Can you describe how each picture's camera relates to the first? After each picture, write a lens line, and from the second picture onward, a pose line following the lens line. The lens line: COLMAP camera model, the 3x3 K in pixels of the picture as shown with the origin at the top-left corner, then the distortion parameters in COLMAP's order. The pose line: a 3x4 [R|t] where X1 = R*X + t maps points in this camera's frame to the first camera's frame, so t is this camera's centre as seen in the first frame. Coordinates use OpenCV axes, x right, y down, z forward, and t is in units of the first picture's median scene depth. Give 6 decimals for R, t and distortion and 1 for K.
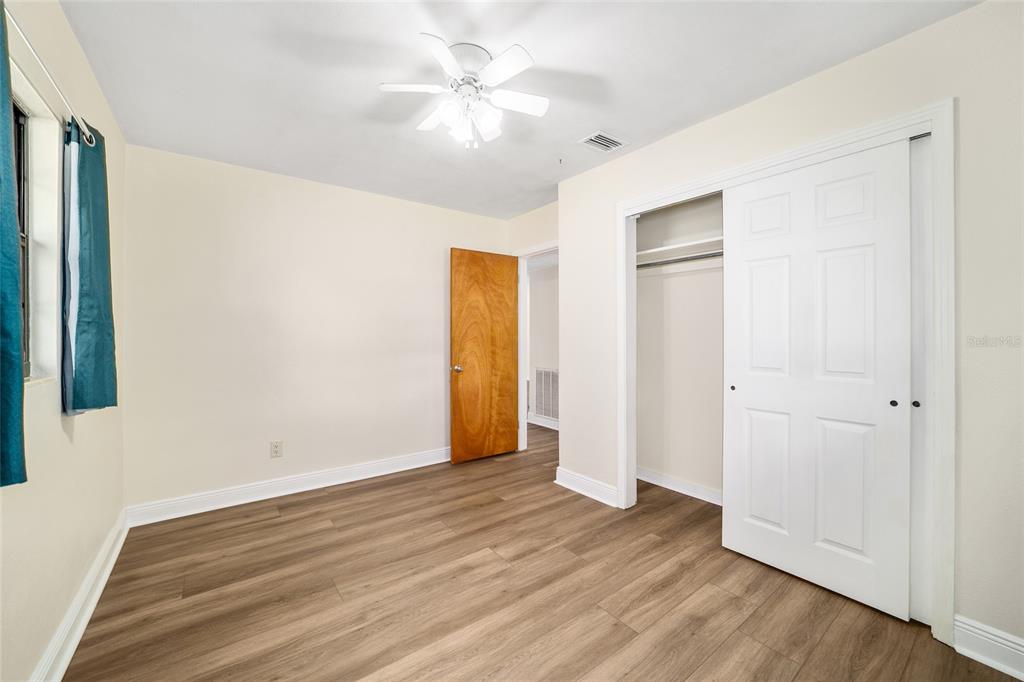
lens RADIAL K [[396.4, 0, 510.3], [0, 396.4, 339.4], [0, 0, 1]] dist [-0.031294, 0.007029]
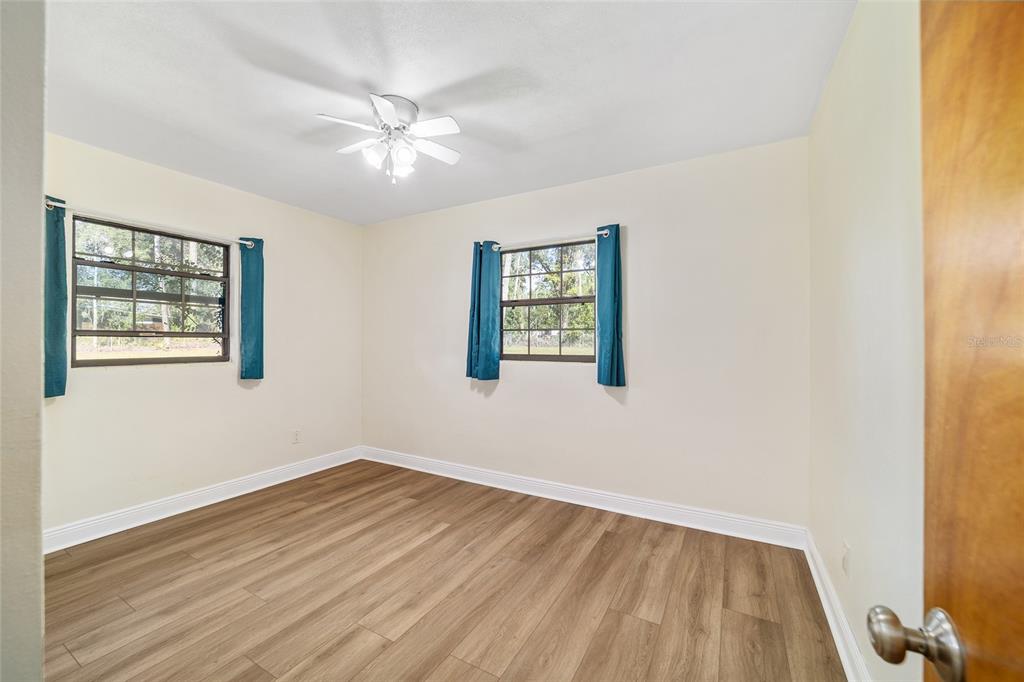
lens RADIAL K [[396.4, 0, 509.5], [0, 396.4, 343.8], [0, 0, 1]] dist [-0.031294, 0.007029]
pose [[-0.917460, 0.002710, -0.397819, 0.032155], [-0.000706, 0.999964, 0.008439, -0.016160], [0.397827, 0.008023, -0.917425, 1.821478]]
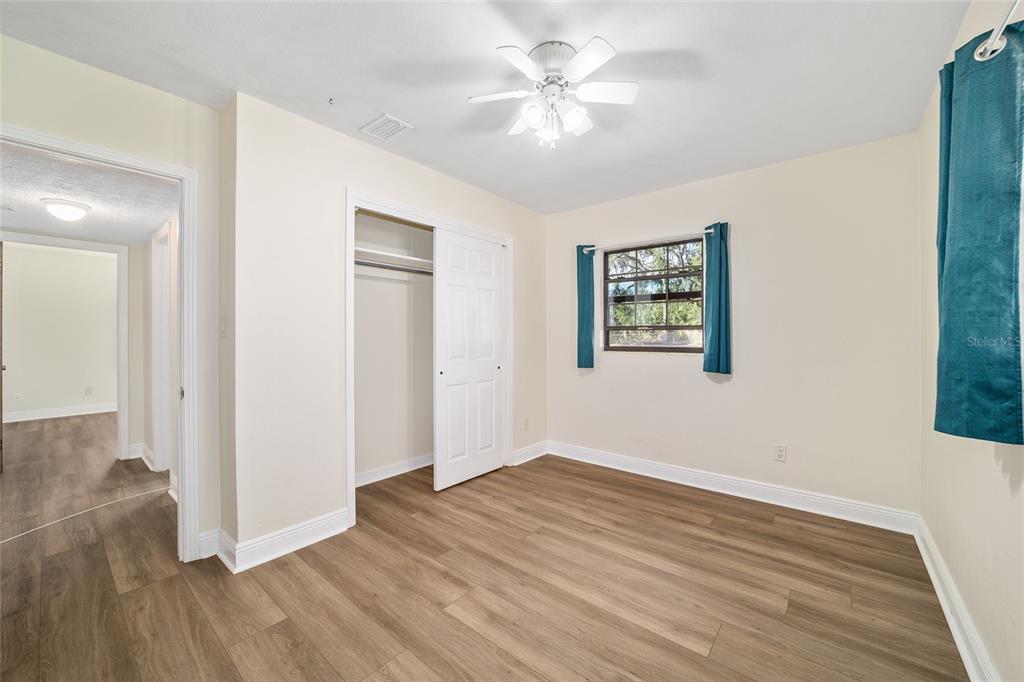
lens RADIAL K [[396.4, 0, 511.6], [0, 396.4, 340.3], [0, 0, 1]] dist [-0.031294, 0.007029]
pose [[-0.230775, -0.005995, 0.972989, -0.873901], [0.007362, 0.999942, 0.007907, -0.001993], [-0.972979, 0.008987, -0.230718, 1.100125]]
